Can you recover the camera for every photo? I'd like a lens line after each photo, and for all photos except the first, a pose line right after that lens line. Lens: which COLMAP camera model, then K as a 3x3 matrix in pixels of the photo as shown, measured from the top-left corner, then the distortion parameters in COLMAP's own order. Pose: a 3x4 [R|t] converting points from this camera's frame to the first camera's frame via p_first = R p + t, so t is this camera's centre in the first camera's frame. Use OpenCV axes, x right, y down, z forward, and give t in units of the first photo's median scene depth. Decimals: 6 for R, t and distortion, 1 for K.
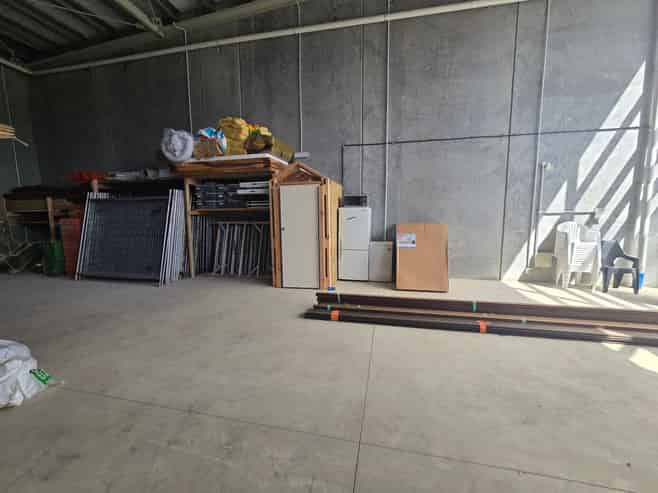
lens RADIAL K [[267.2, 0, 327.7], [0, 267.2, 246.8], [0, 0, 1]] dist [-0.000755, -0.000148]
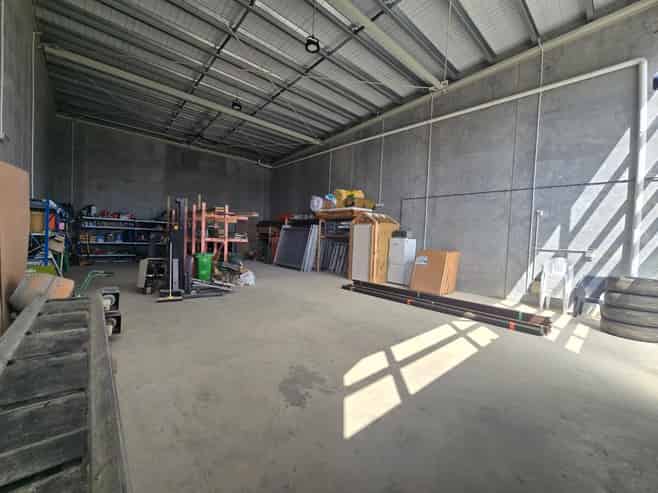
lens RADIAL K [[267.2, 0, 327.7], [0, 267.2, 246.8], [0, 0, 1]] dist [-0.000755, -0.000148]
pose [[0.815628, 0.065717, -0.574833, 0.707649], [-0.121428, 0.990844, -0.059017, 0.054966], [0.565691, 0.117937, 0.816140, -0.574913]]
